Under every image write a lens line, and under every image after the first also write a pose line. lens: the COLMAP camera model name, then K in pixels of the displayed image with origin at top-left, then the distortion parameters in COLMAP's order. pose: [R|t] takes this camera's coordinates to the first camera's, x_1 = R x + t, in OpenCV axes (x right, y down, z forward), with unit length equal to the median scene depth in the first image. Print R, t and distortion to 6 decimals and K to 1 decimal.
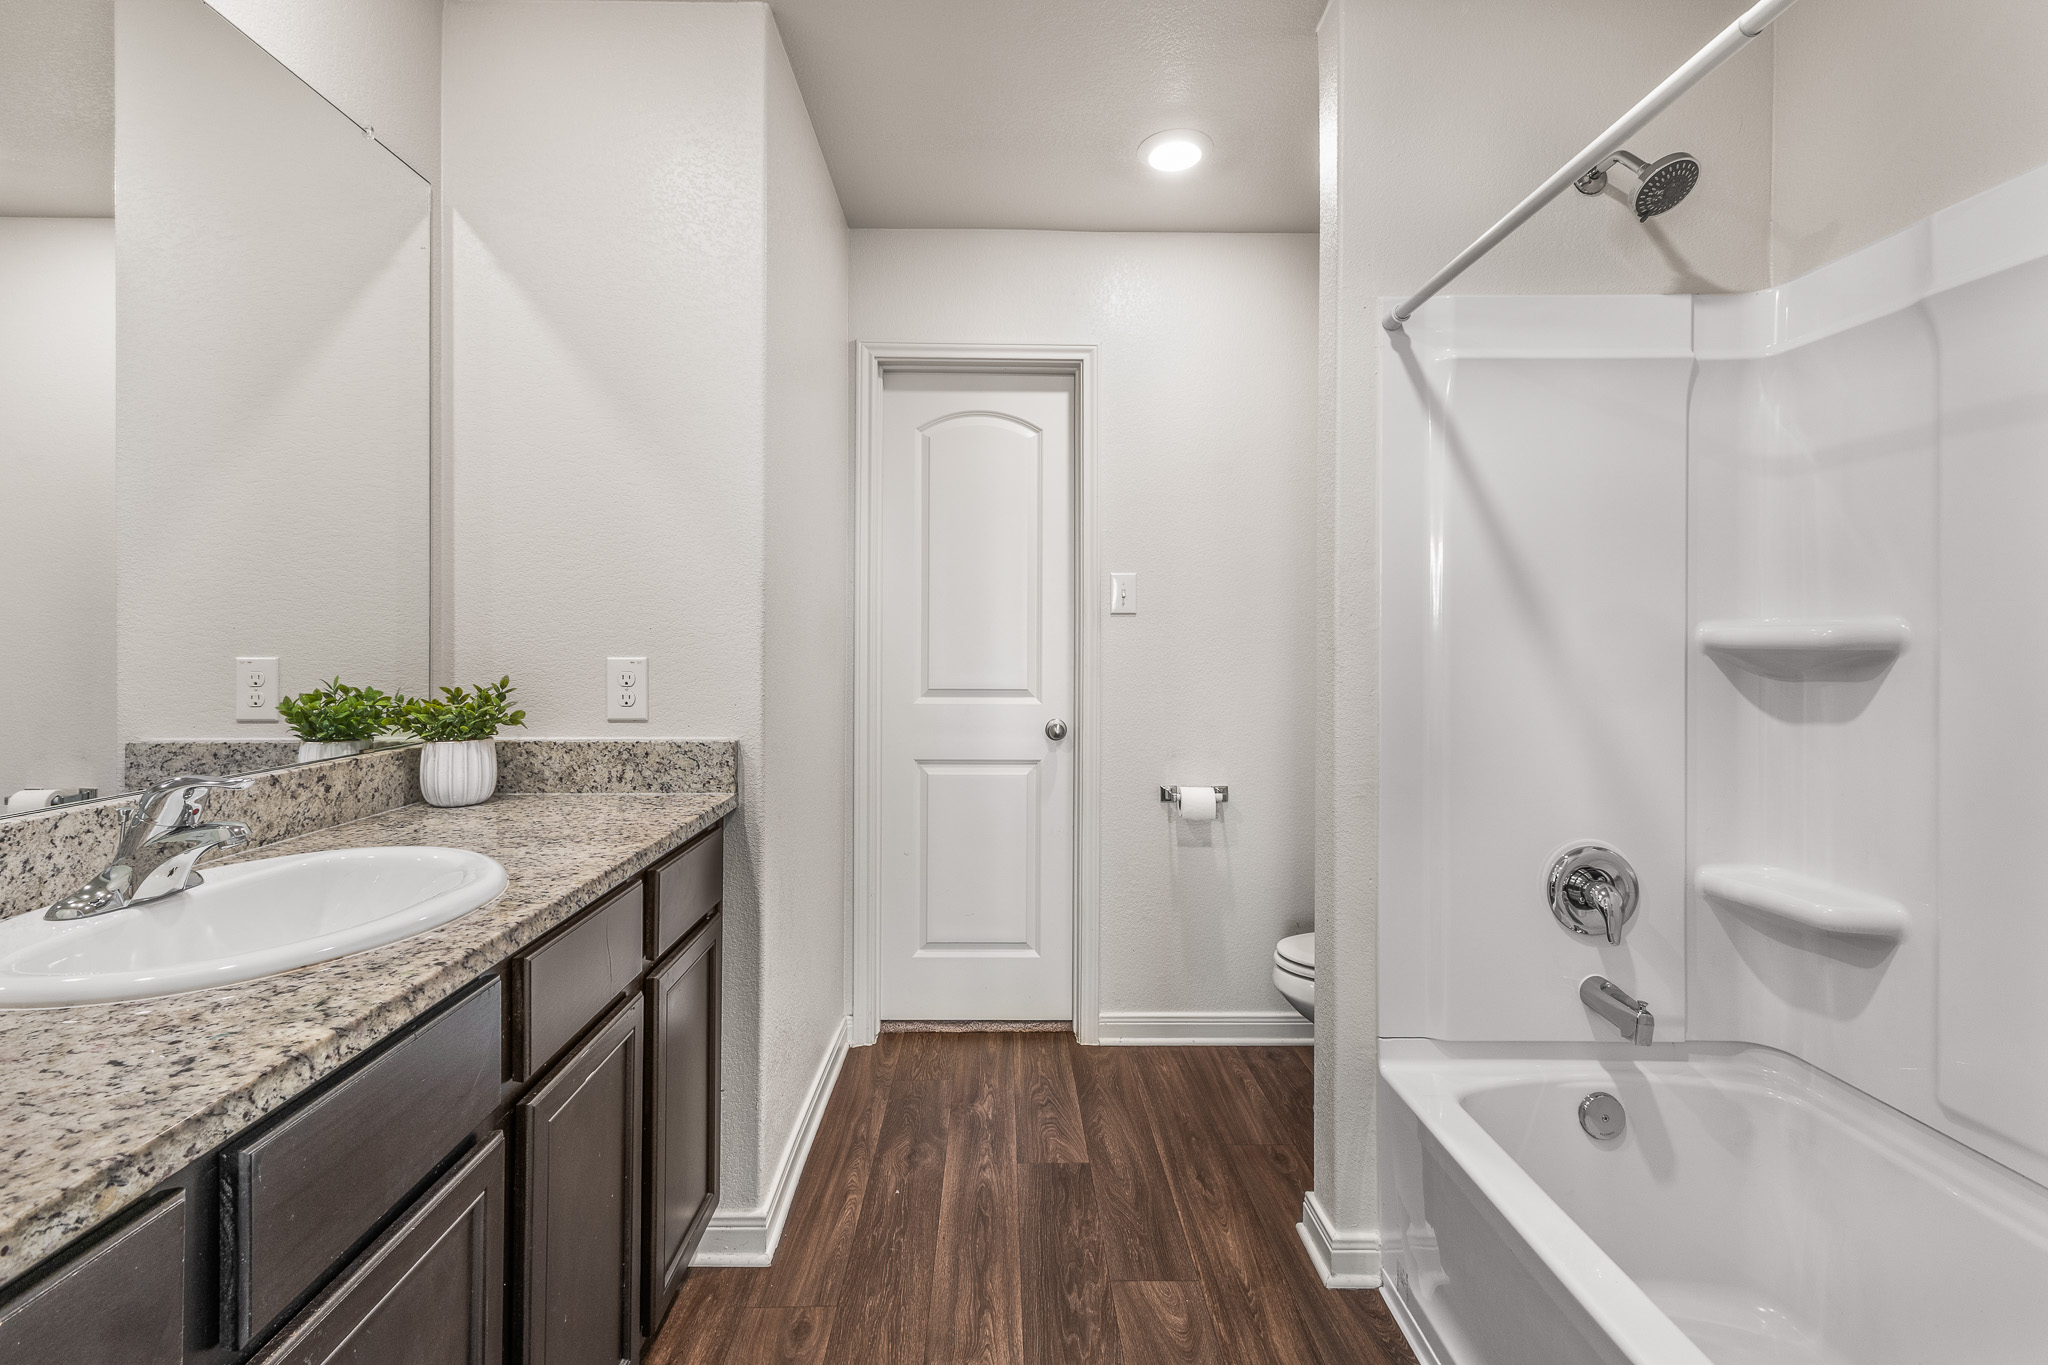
lens RADIAL K [[898.3, 0, 1018.8], [0, 898.3, 650.2], [0, 0, 1]] dist [0.001826, -0.001222]
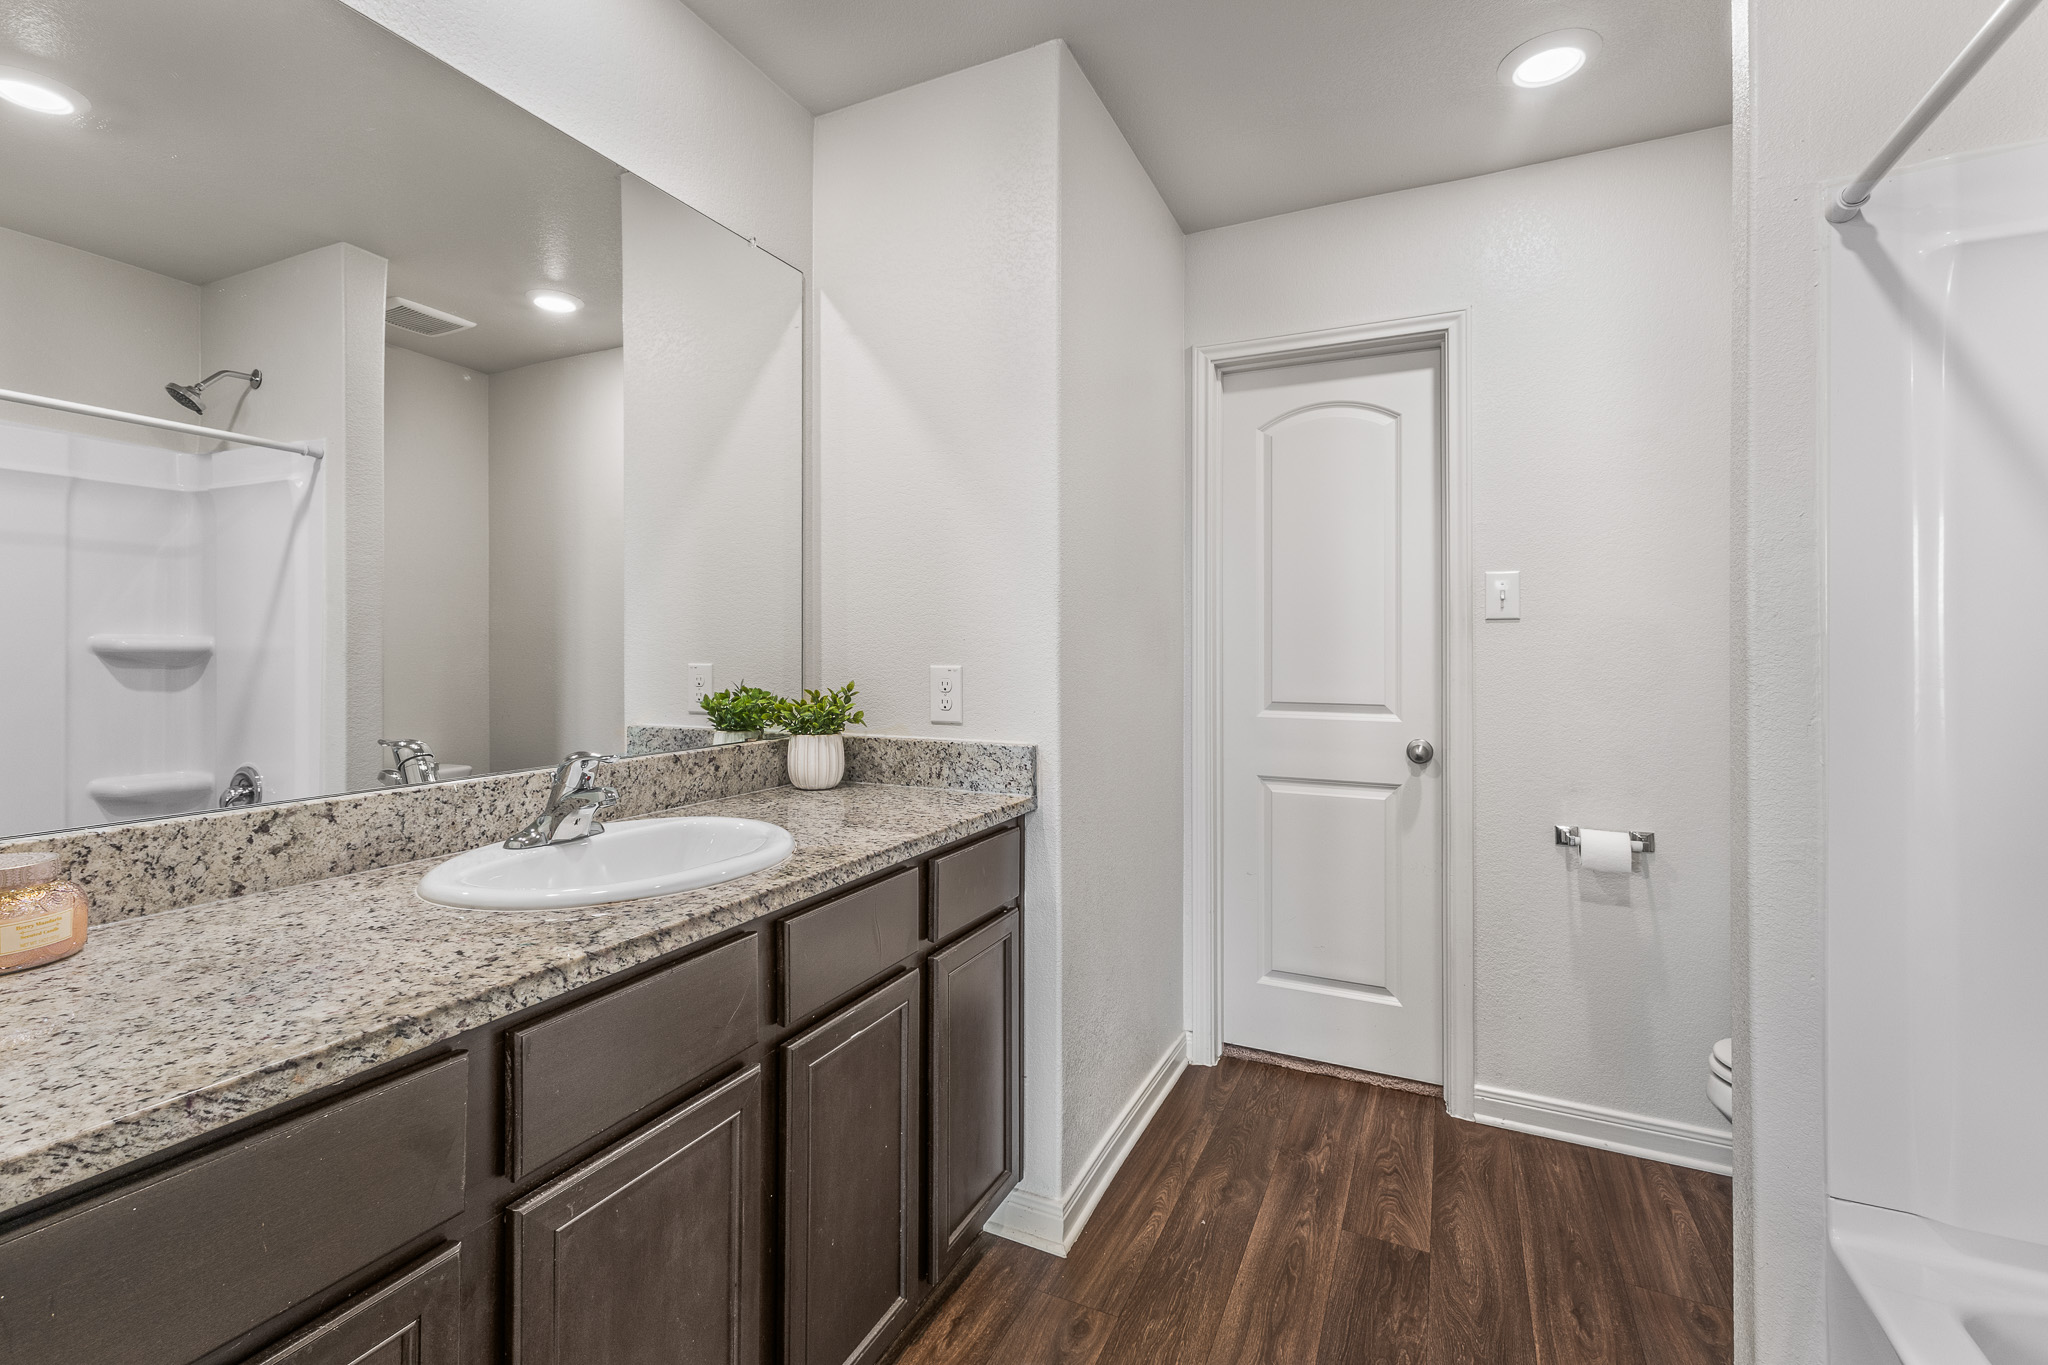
lens RADIAL K [[901.3, 0, 1020.1], [0, 901.3, 654.9], [0, 0, 1]] dist [0.001563, 0.000214]
pose [[0.891776, 0.001805, -0.452473, 0.141801], [-0.004753, 0.999974, -0.005379, -0.000126], [0.452452, 0.006947, 0.891762, 0.048842]]
